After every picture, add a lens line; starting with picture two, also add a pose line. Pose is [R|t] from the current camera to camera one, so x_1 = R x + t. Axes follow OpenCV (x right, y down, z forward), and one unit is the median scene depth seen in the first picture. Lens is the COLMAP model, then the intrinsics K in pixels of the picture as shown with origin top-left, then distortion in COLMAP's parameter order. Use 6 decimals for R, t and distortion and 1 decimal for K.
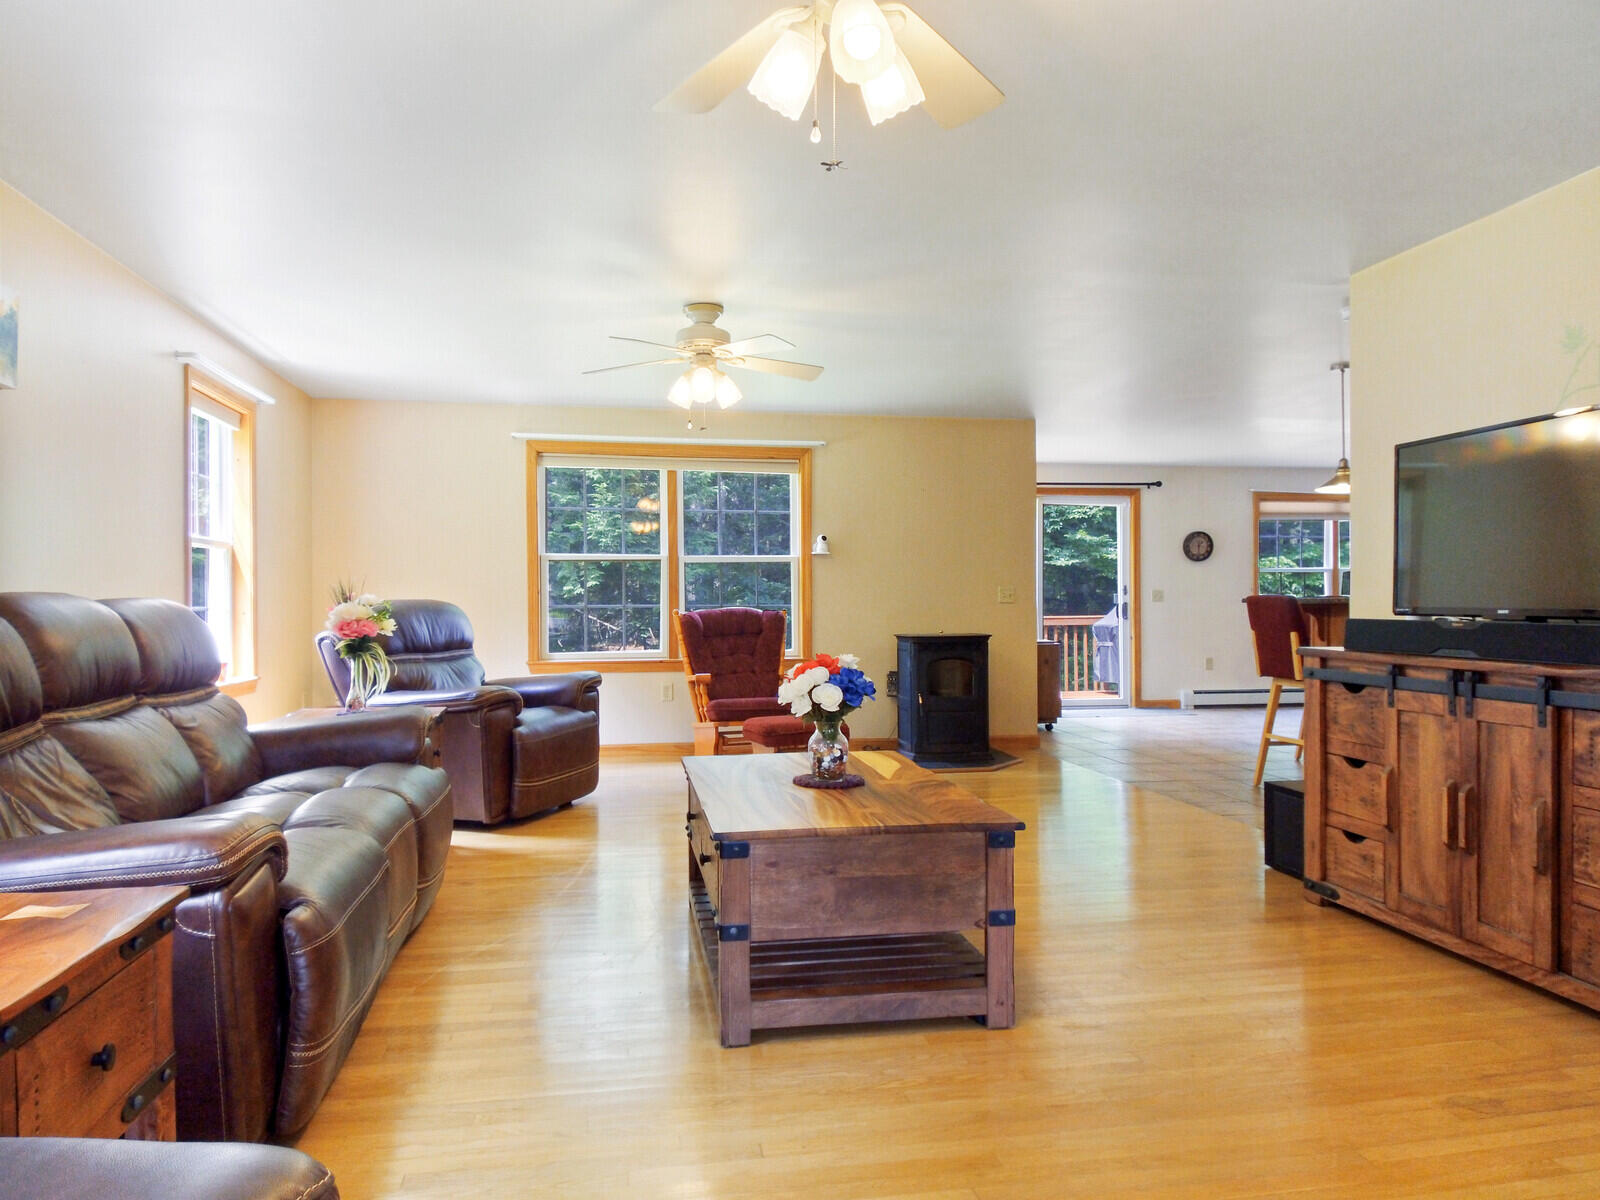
lens RADIAL K [[1134.0, 0, 800.0], [0, 1134.0, 600.0], [0, 0, 1]] dist [-0.005693, -0.025263]
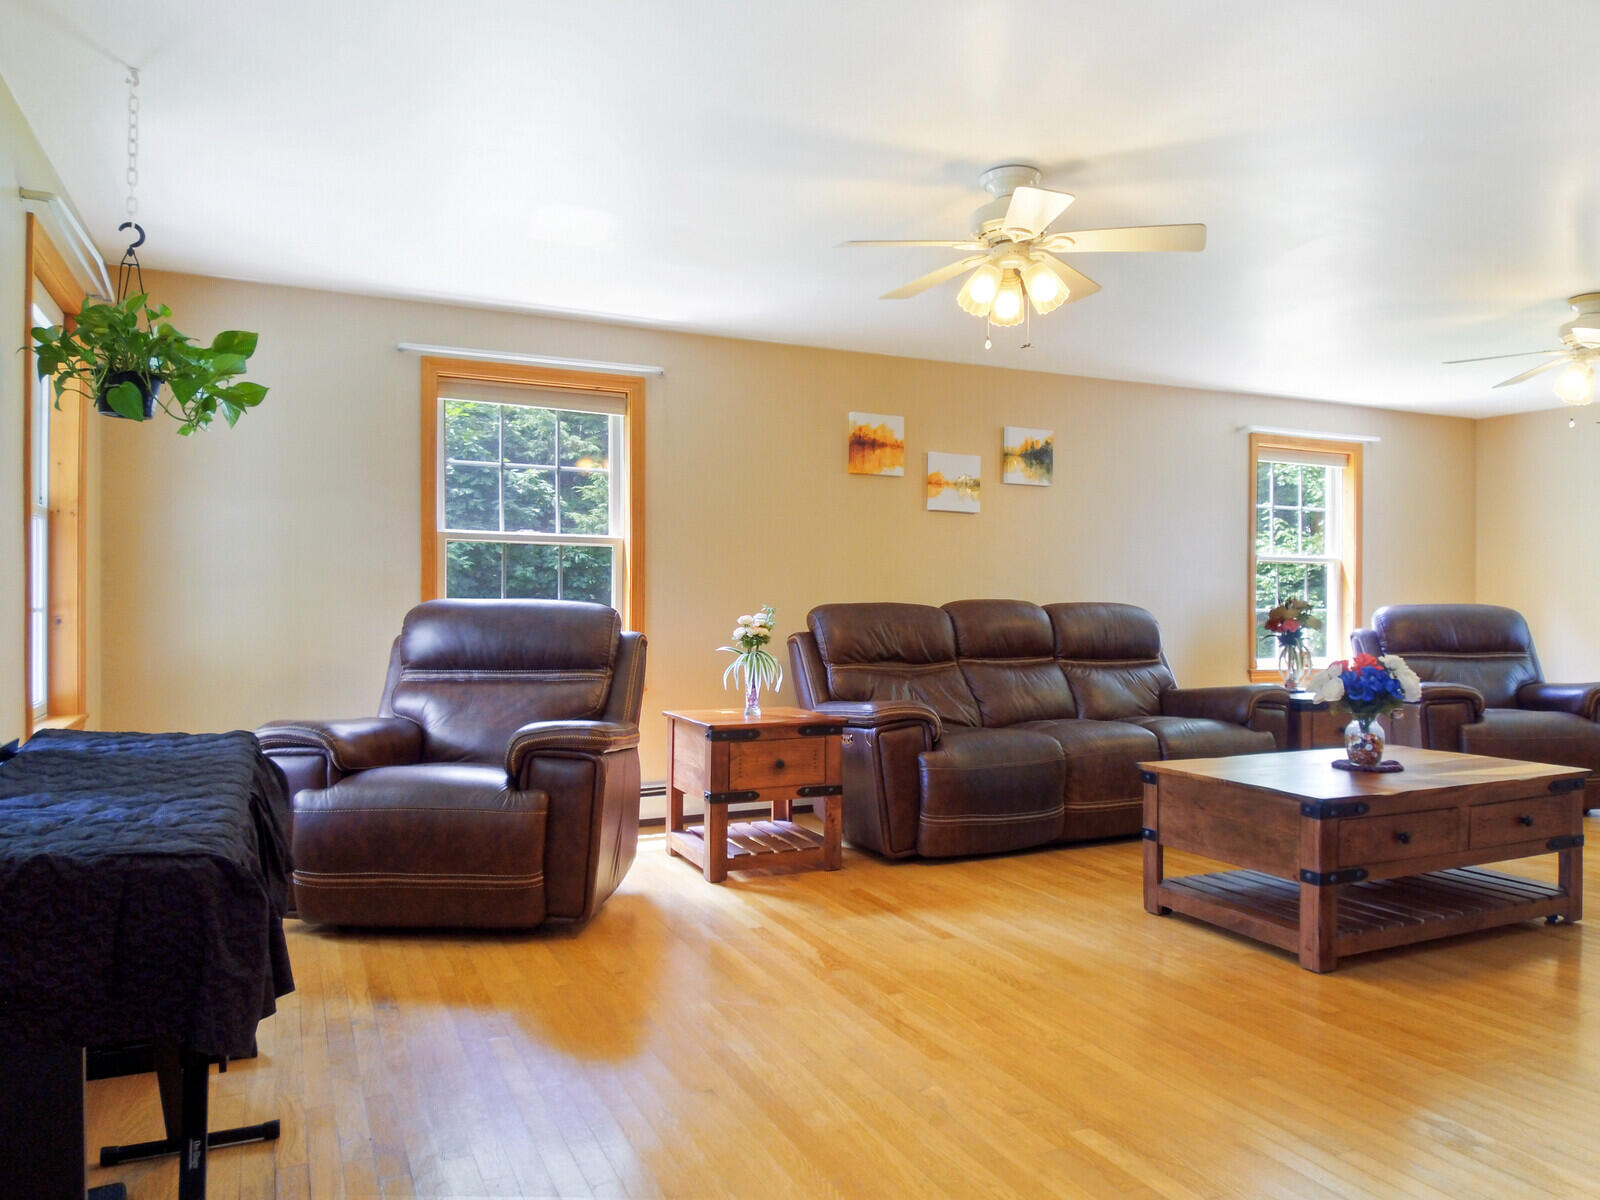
lens RADIAL K [[1104.6, 0, 829.6], [0, 1104.6, 594.3], [0, 0, 1]] dist [0.106882, -0.090913]
pose [[0.294403, -0.006264, -0.955661, 1.530061], [-0.001096, 0.999976, -0.006892, -0.003371], [0.955681, 0.003077, 0.294389, 0.231670]]
